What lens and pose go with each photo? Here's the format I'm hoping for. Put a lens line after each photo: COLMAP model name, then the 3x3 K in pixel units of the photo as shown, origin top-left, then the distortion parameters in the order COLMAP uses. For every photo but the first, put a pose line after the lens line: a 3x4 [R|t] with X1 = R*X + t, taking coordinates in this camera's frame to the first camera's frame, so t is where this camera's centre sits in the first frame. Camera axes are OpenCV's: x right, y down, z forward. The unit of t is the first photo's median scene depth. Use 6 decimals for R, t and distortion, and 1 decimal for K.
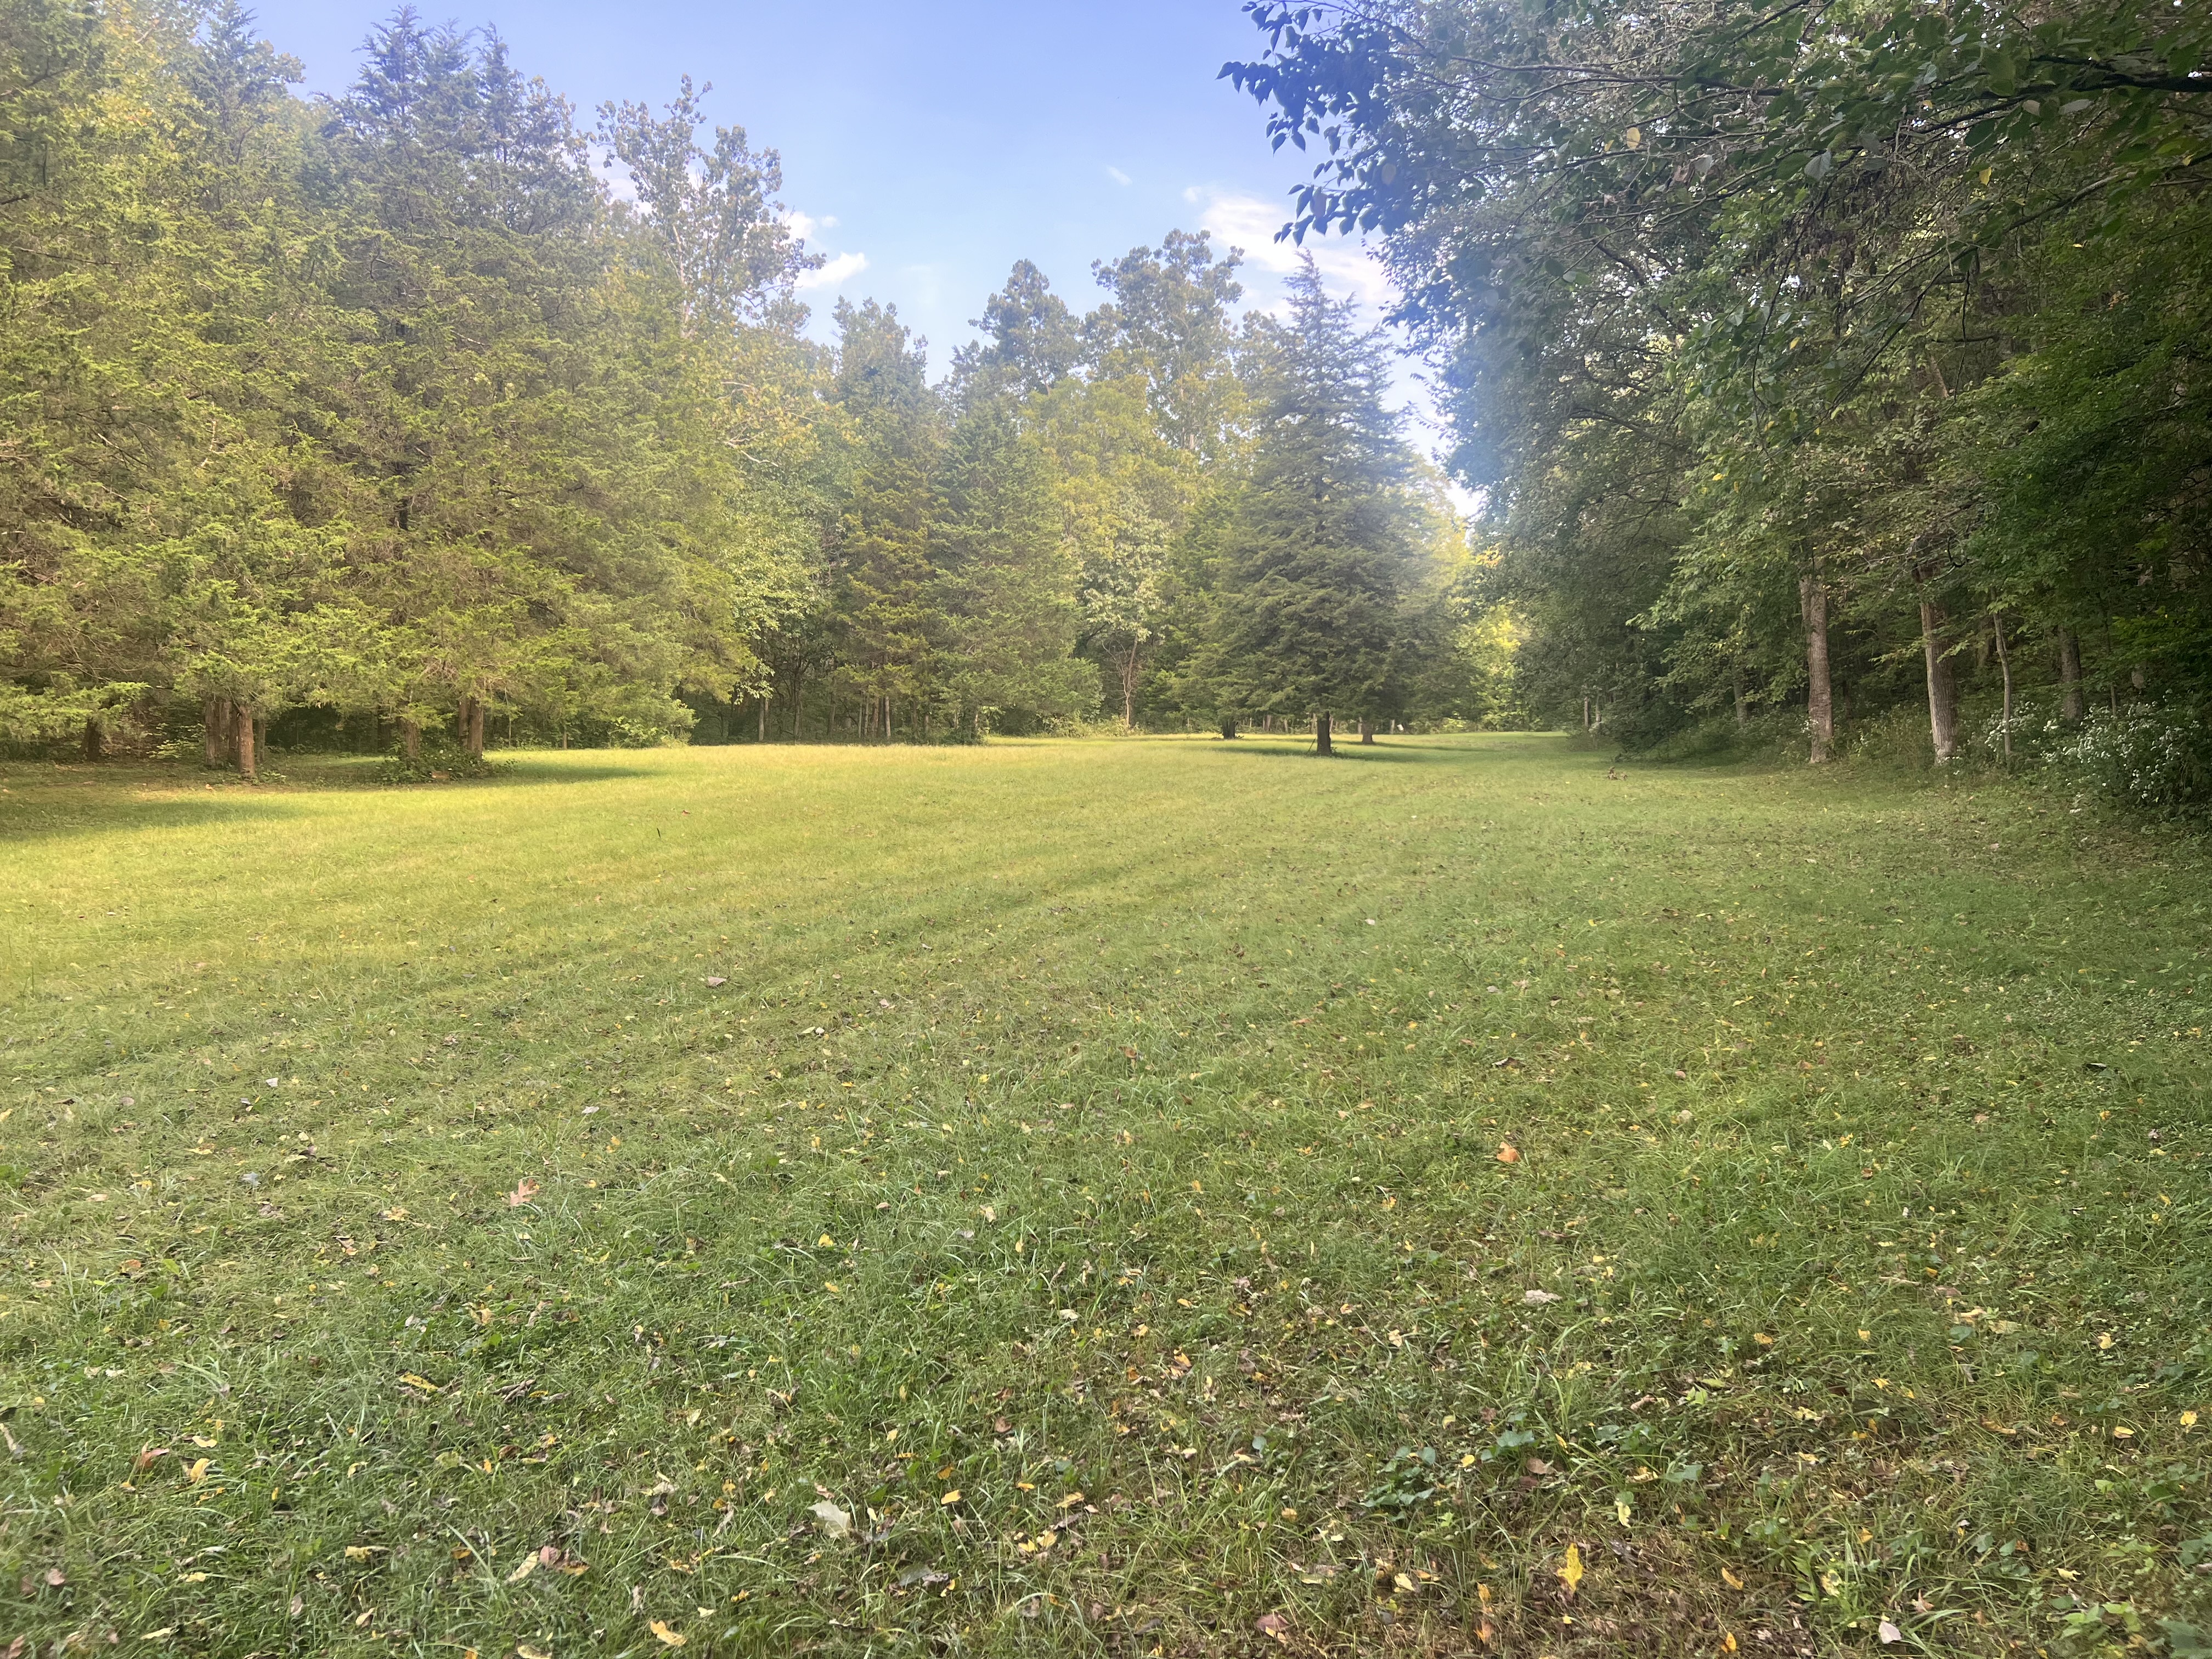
lens RADIAL K [[1667.4, 0, 1106.0], [0, 1667.4, 829.5], [0, 0, 1]] dist [0.001890, 0.000538]
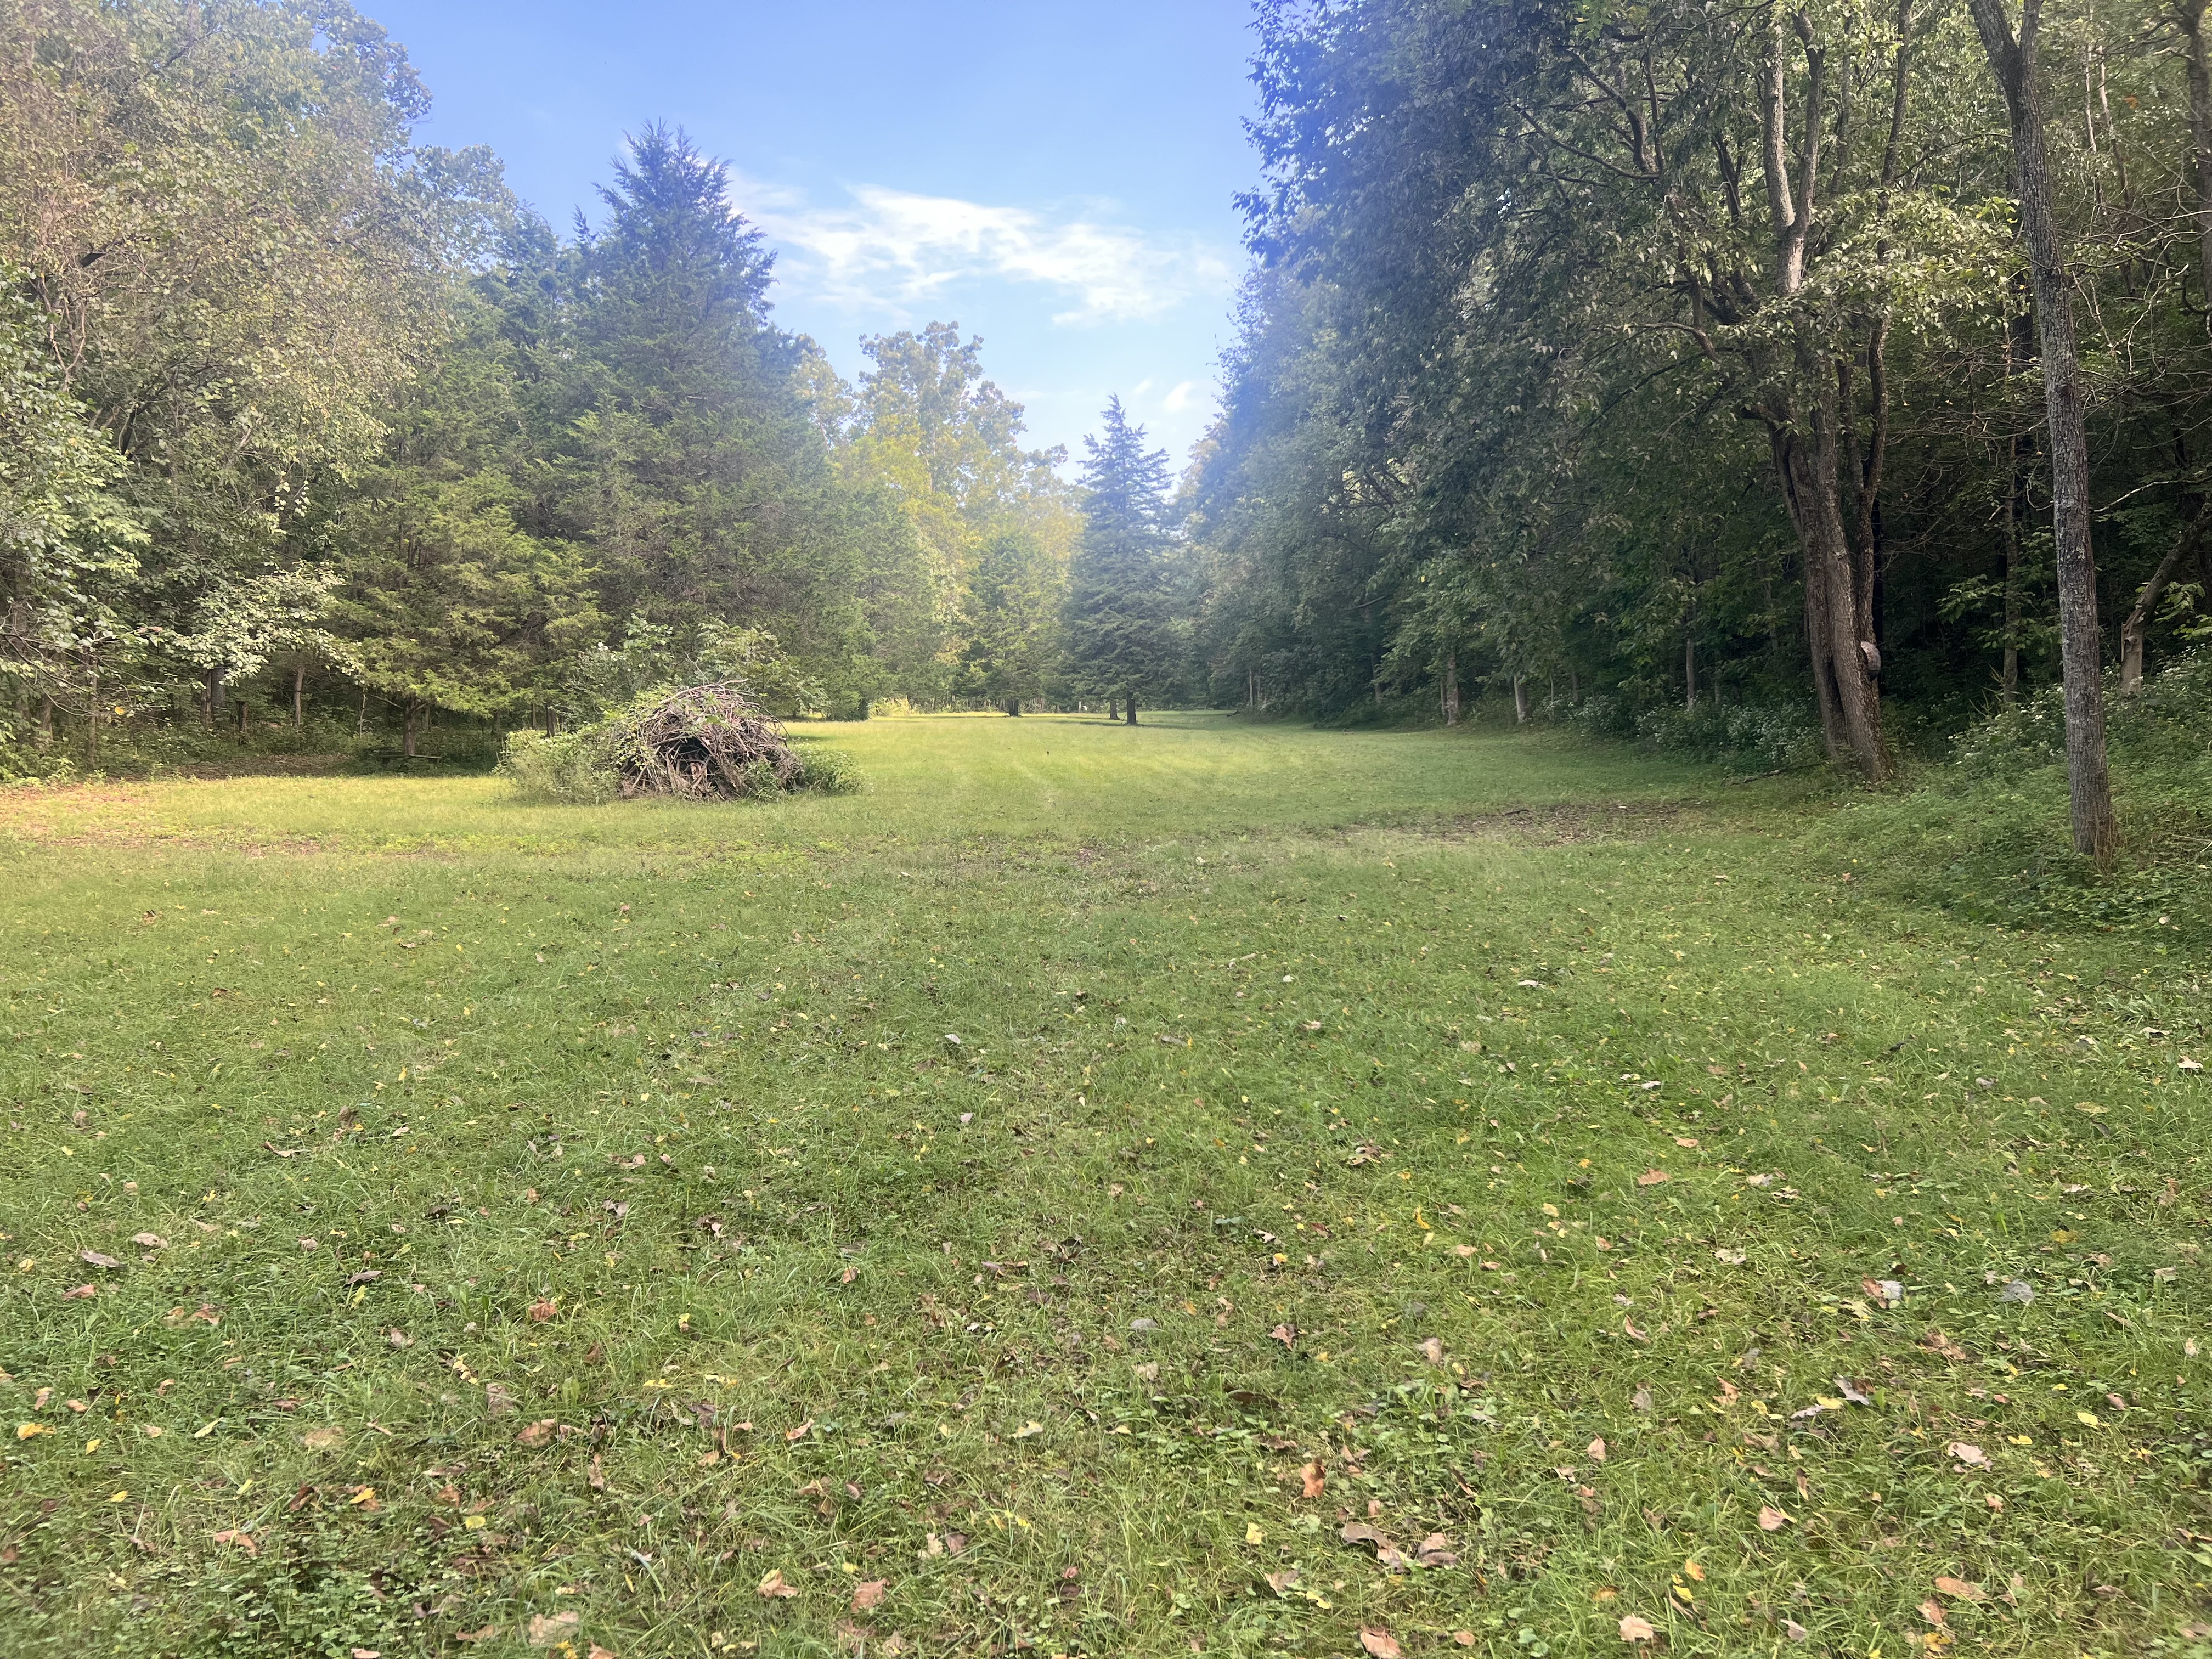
lens RADIAL K [[1667.4, 0, 1106.0], [0, 1667.4, 829.5], [0, 0, 1]] dist [0.001890, 0.000538]
pose [[0.966318, -0.026577, 0.255976, -0.291257], [0.023171, 0.999598, 0.016312, 0.025998], [-0.256307, -0.009831, 0.966545, -0.485499]]
